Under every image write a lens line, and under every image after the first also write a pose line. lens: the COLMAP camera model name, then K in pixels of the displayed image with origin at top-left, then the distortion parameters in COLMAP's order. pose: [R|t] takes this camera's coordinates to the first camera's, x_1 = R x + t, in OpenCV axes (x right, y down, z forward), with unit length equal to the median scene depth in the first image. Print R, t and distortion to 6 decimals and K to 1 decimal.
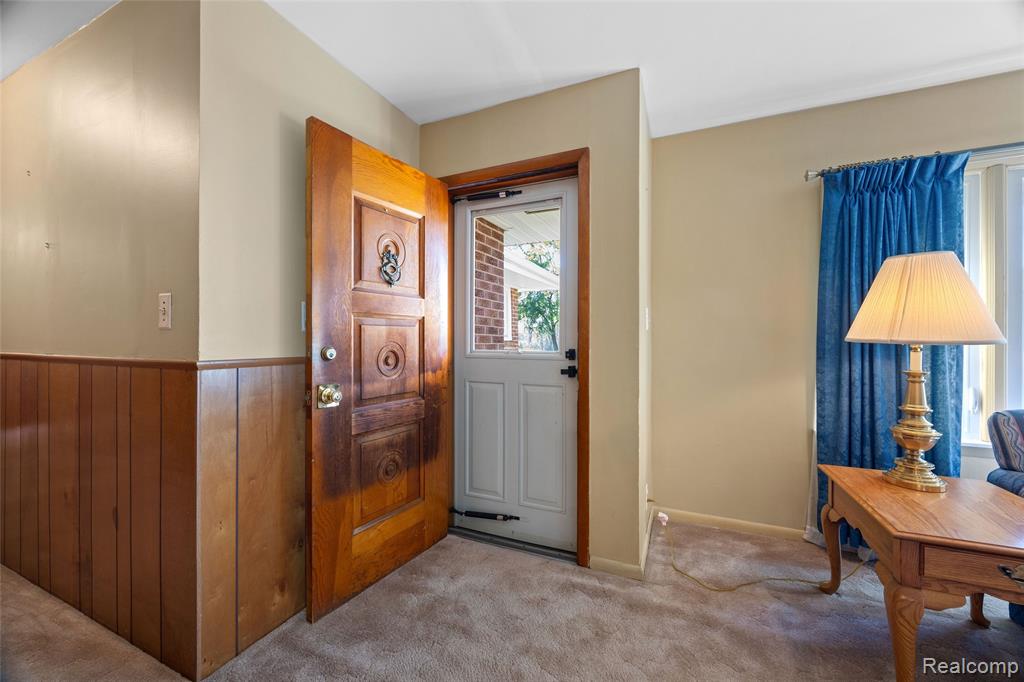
lens RADIAL K [[382.9, 0, 512.0], [0, 382.9, 341.0], [0, 0, 1]] dist [-0.000057, -0.000006]
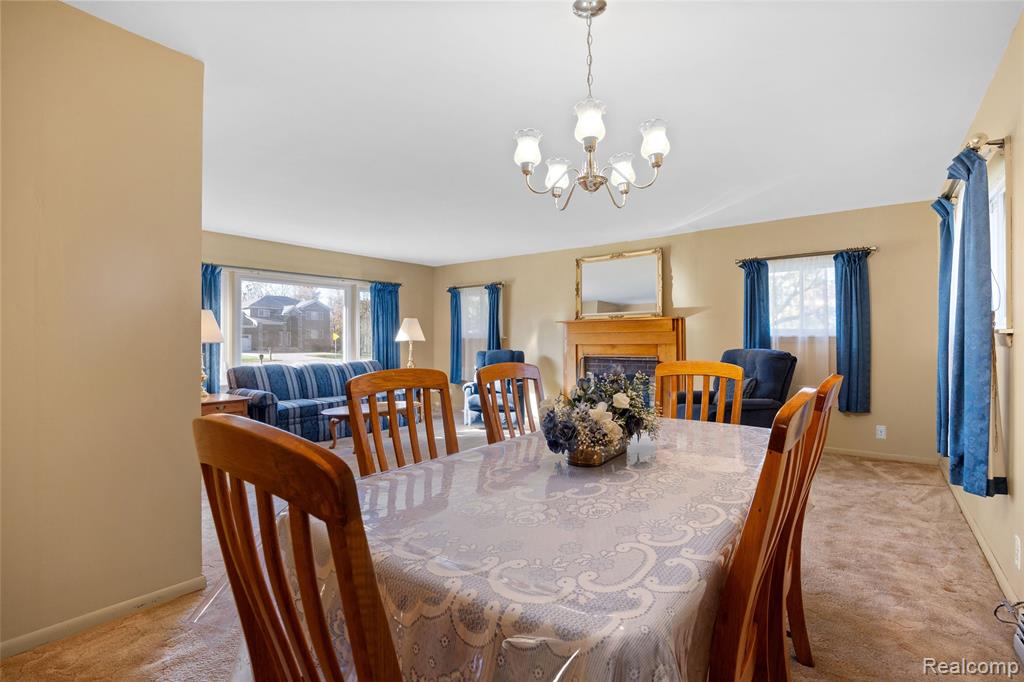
lens RADIAL K [[481.4, 0, 512.0], [0, 481.4, 341.0], [0, 0, 1]] dist [0.000459, 0.000111]
pose [[0.249622, 0.000039, 0.968343, -1.636904], [0.004641, 0.999988, -0.001236, 0.006980], [-0.968332, 0.004803, 0.249619, -1.922122]]
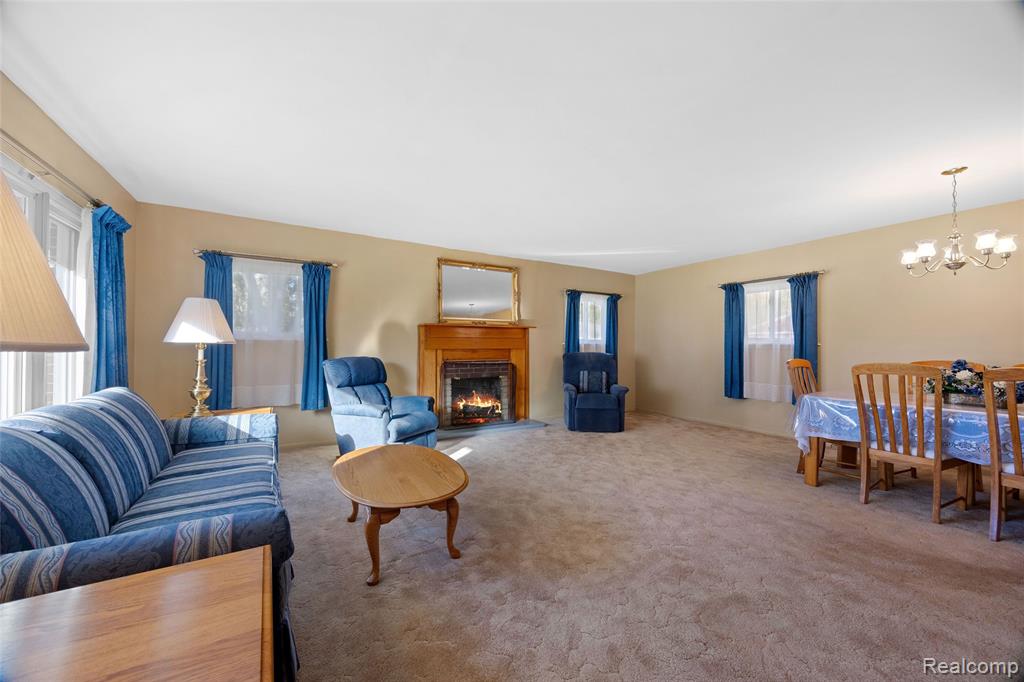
lens RADIAL K [[396.3, 0, 513.5], [0, 396.3, 344.6], [0, 0, 1]] dist [-0.000470, -0.000053]
pose [[-0.820517, -0.005751, 0.571593, 0.285312], [-0.006285, 0.999980, 0.001040, -0.010519], [-0.571587, -0.002740, -0.820537, 1.022837]]
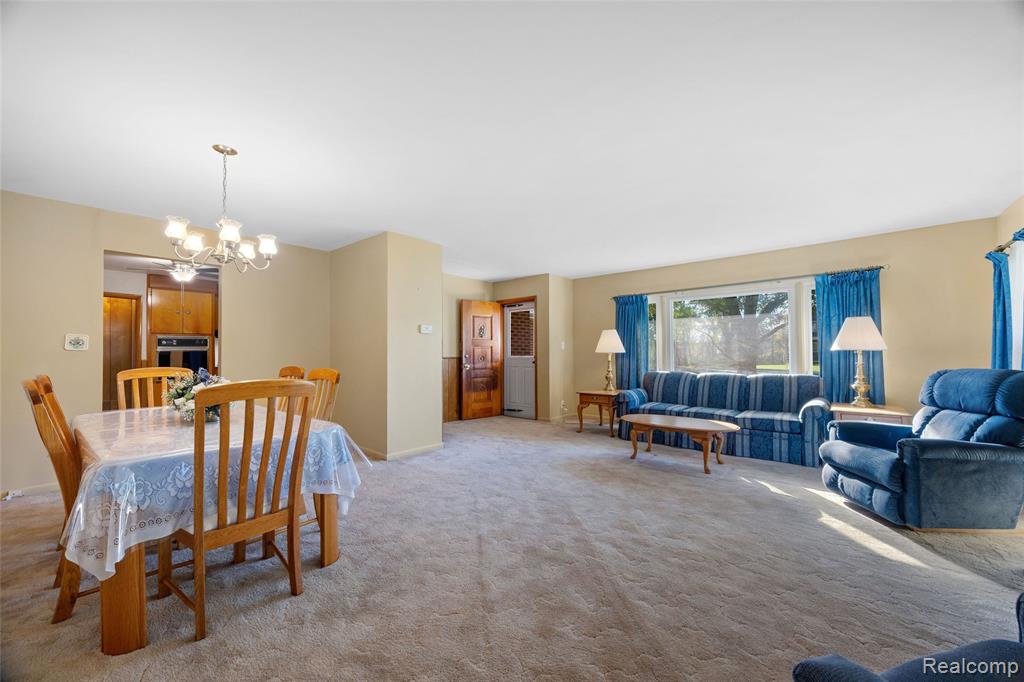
lens RADIAL K [[402.9, 0, 519.3], [0, 402.9, 336.4], [0, 0, 1]] dist [0.000288, 0.000123]
pose [[0.959059, -0.015397, -0.282787, 1.303951], [0.003173, 0.999042, -0.043637, 0.012992], [0.283188, 0.040954, 0.958190, -3.027108]]
